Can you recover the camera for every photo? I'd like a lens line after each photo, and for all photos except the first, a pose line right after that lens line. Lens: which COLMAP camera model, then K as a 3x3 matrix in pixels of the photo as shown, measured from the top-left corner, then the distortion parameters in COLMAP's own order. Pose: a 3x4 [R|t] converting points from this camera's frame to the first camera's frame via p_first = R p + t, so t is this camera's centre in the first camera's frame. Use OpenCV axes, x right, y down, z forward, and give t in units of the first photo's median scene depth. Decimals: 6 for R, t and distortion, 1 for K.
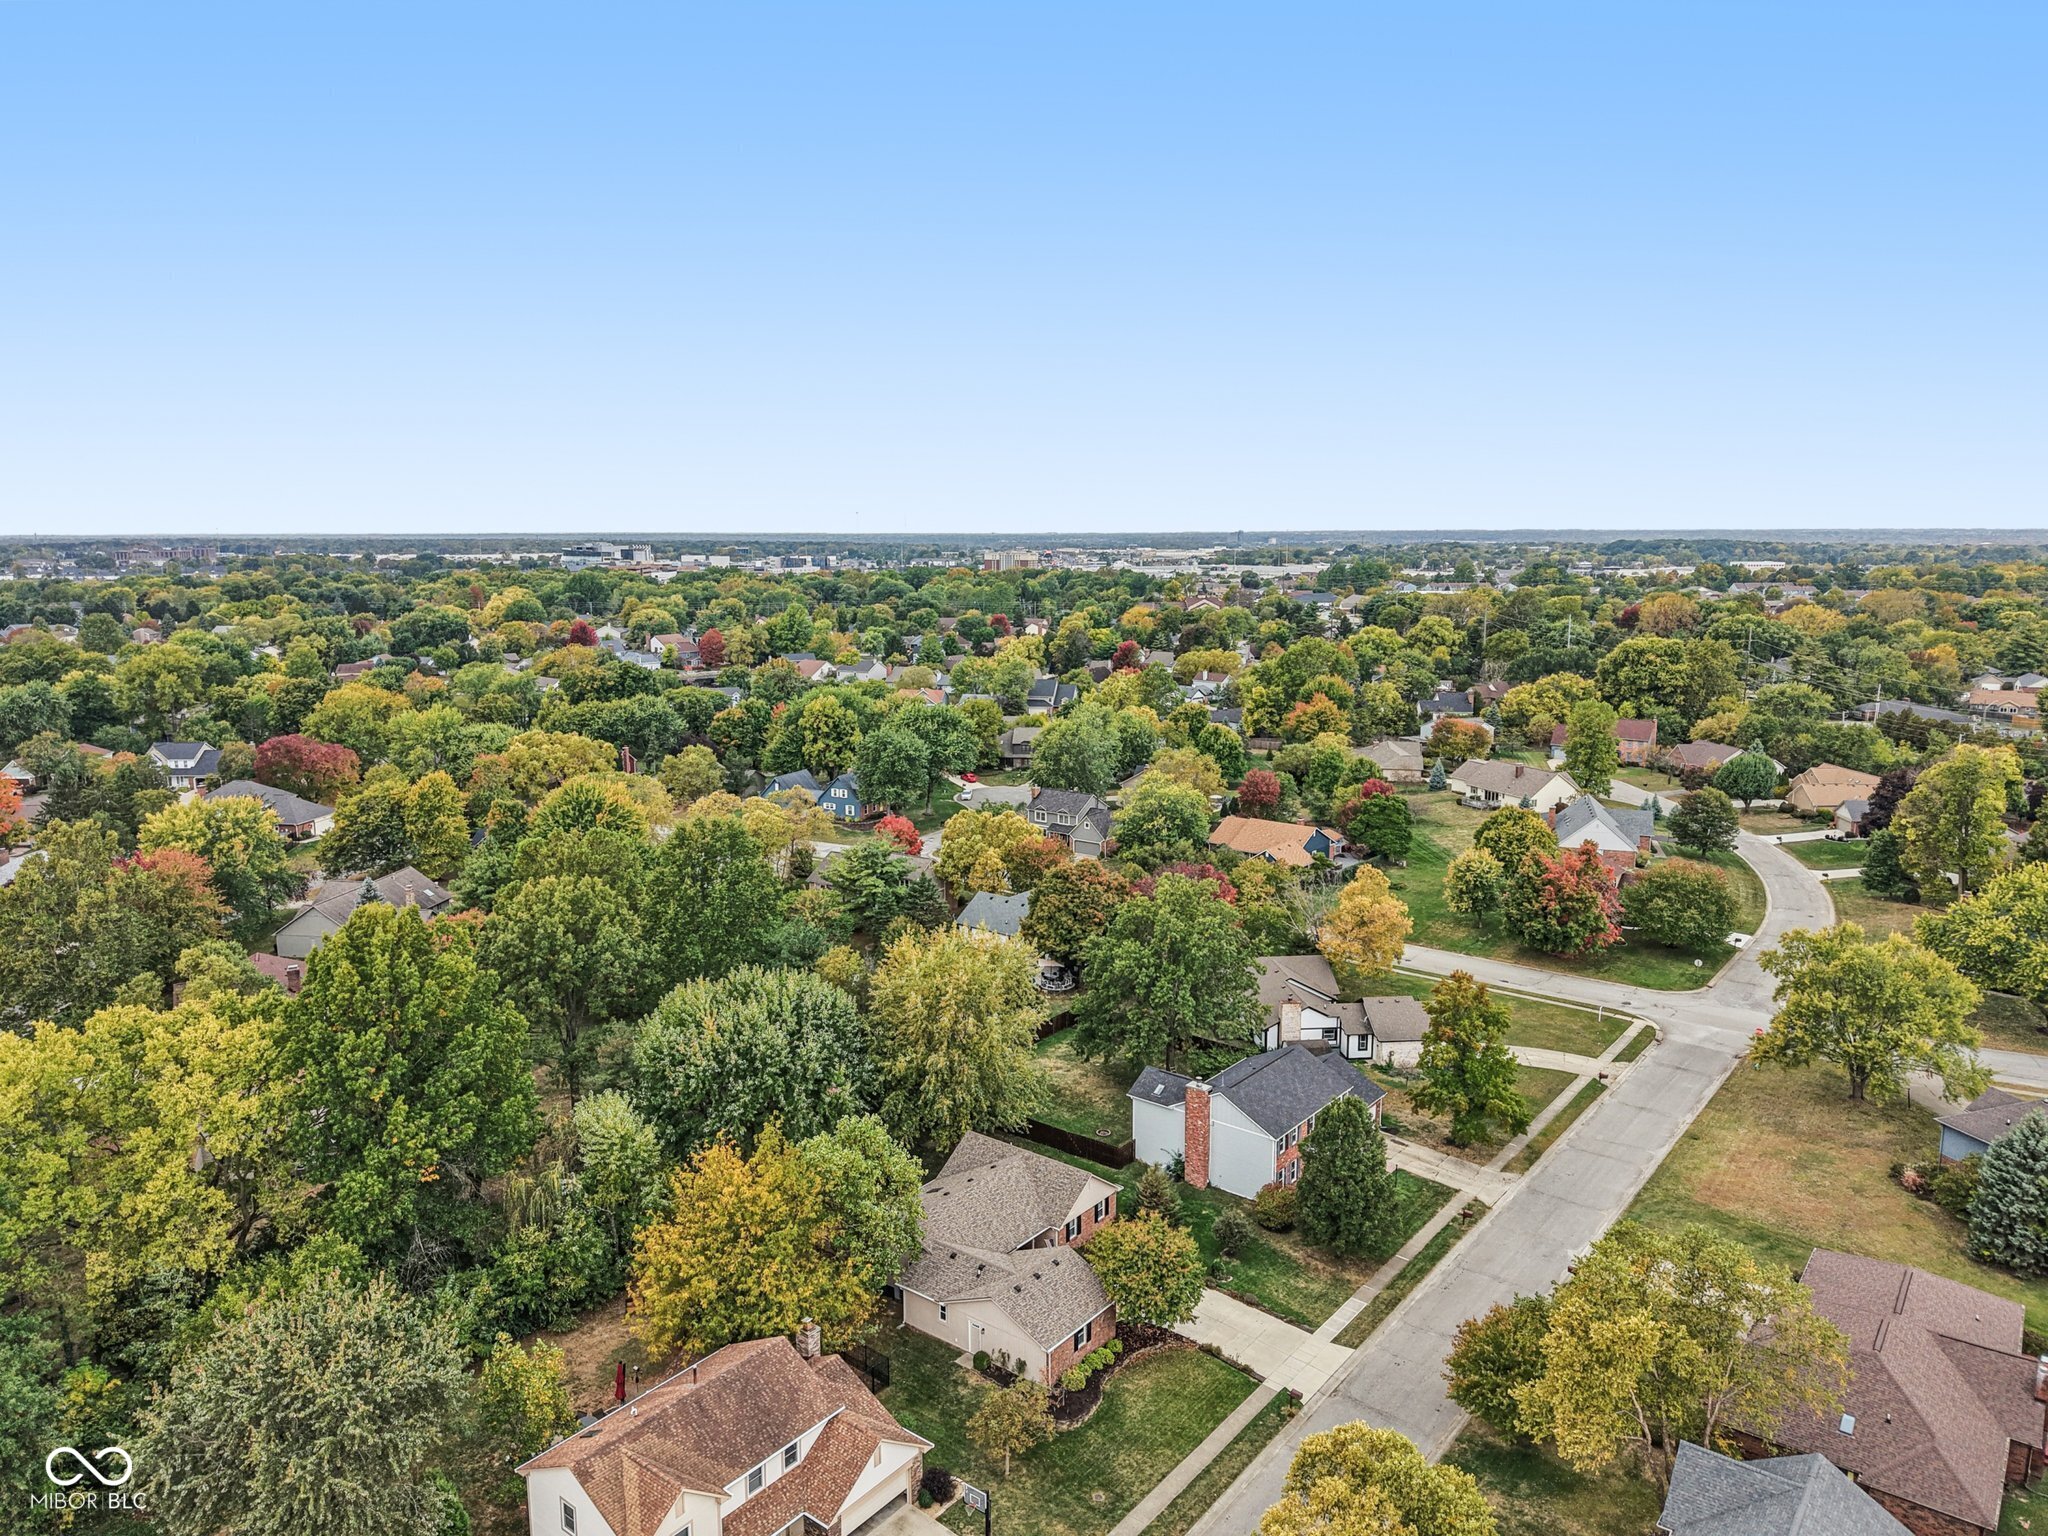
lens RADIAL K [[1379.8, 0, 1030.6], [0, 1379.8, 764.3], [0, 0, 1]] dist [0.054231, -0.072180]
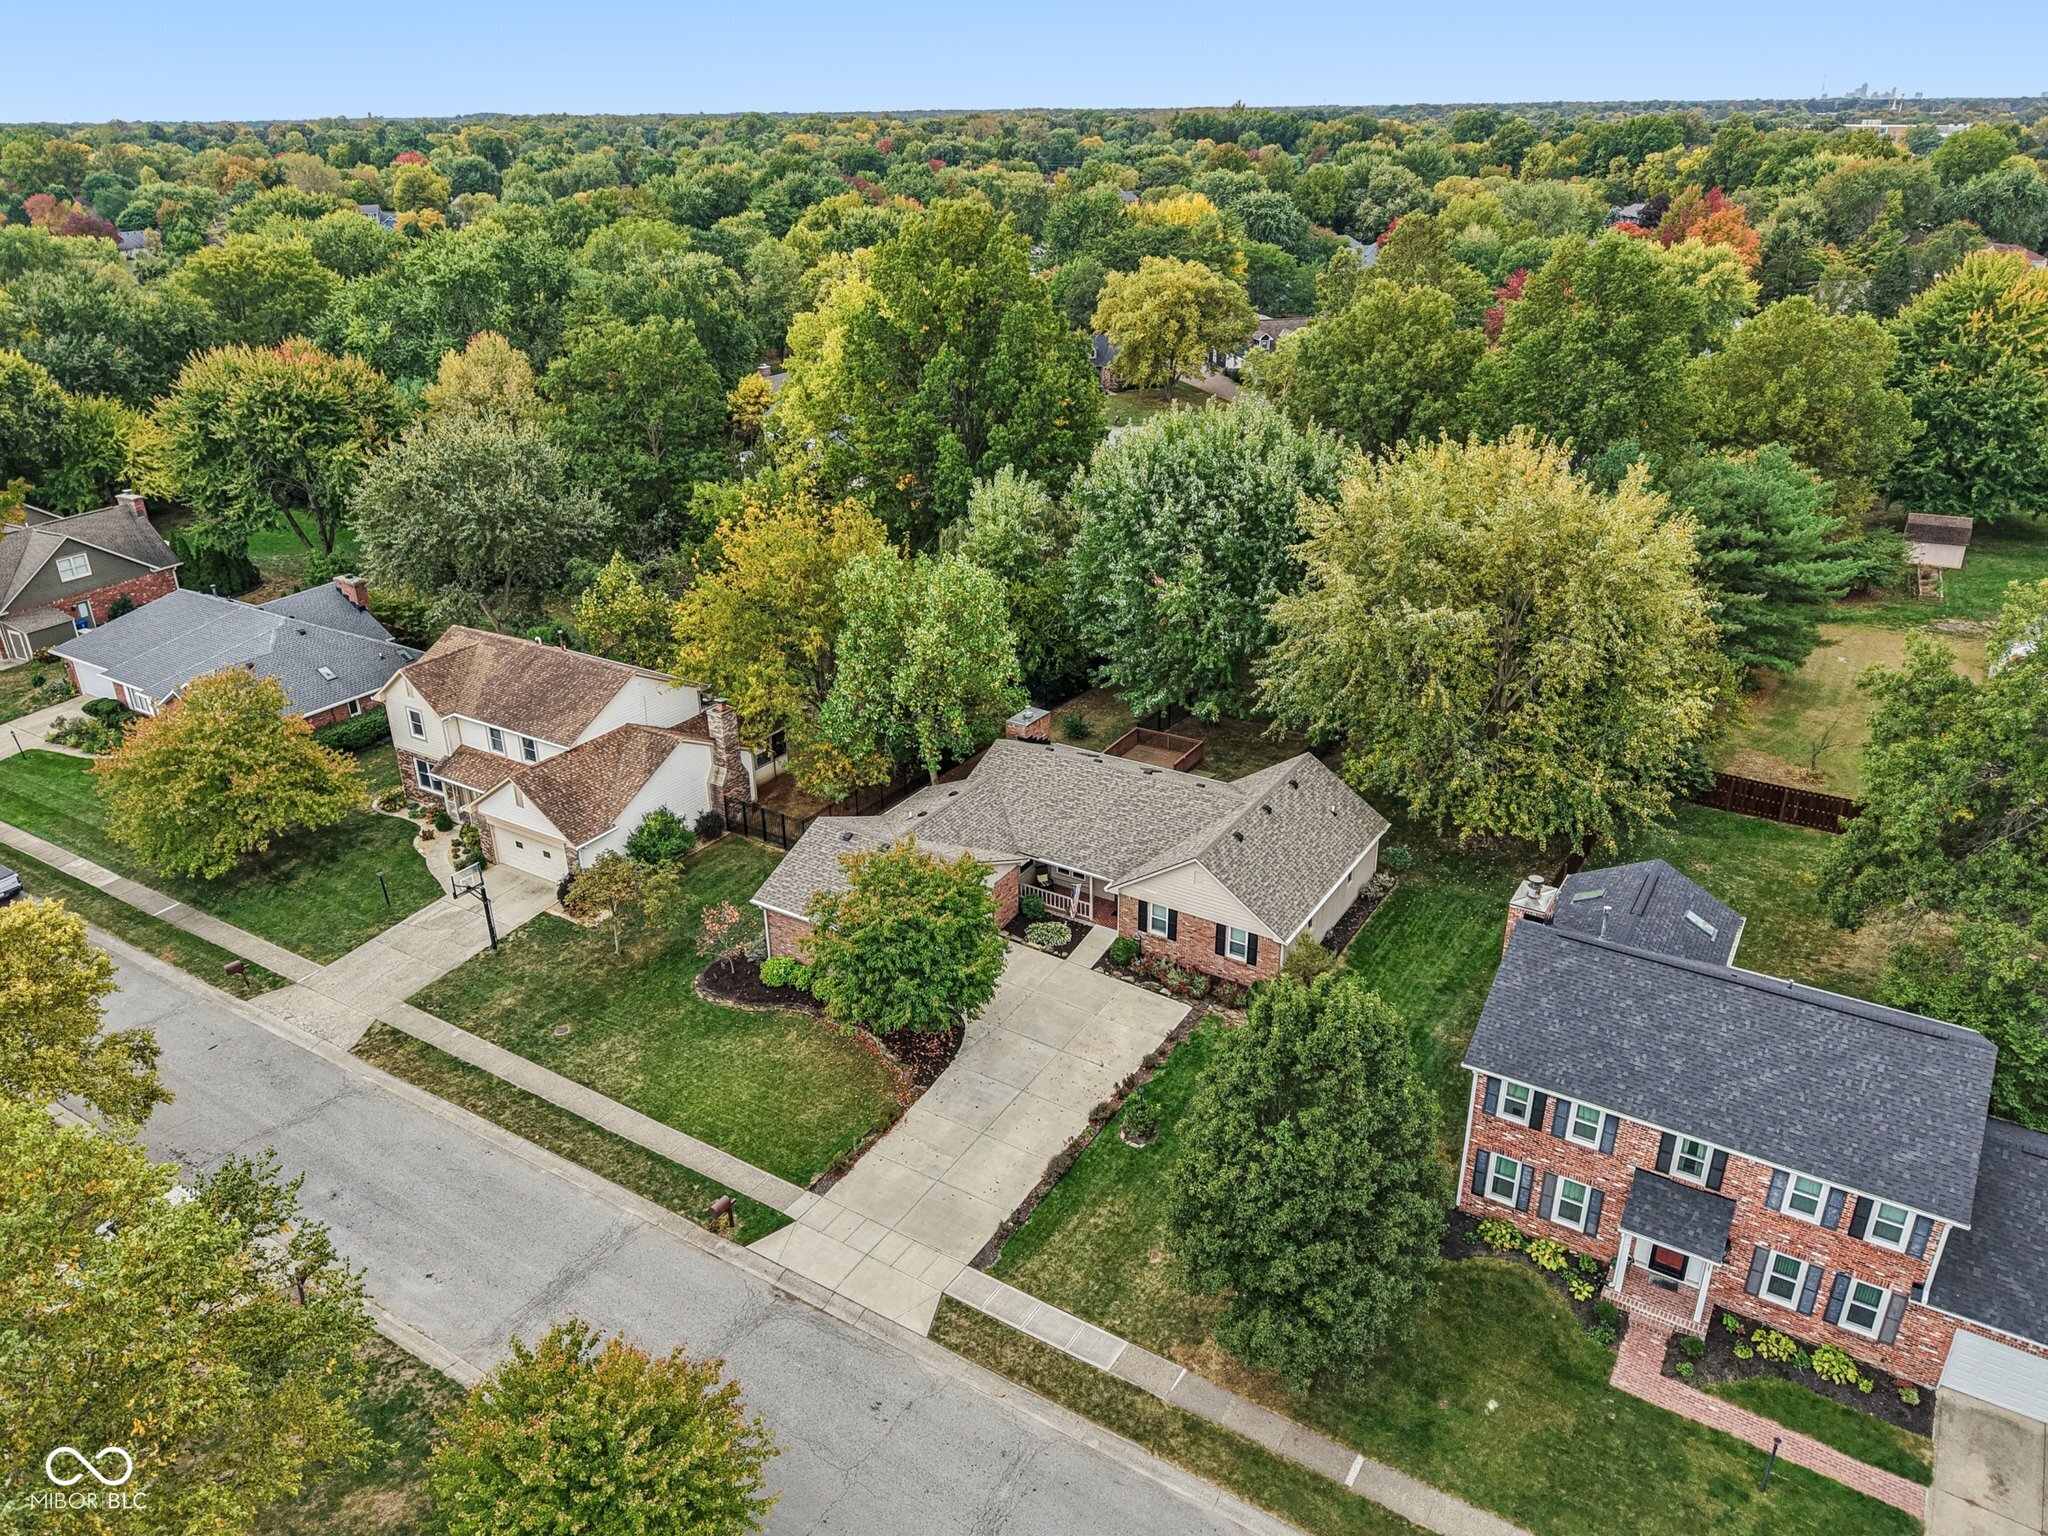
lens RADIAL K [[1430.8, 0, 1020.6], [0, 1430.8, 744.0], [0, 0, 1]] dist [0.027657, -0.022641]
pose [[0.101506, 0.402641, -0.909713, 0.534657], [-0.152784, 0.909897, 0.385674, 0.050357], [0.983033, 0.099842, 0.153877, 0.851874]]
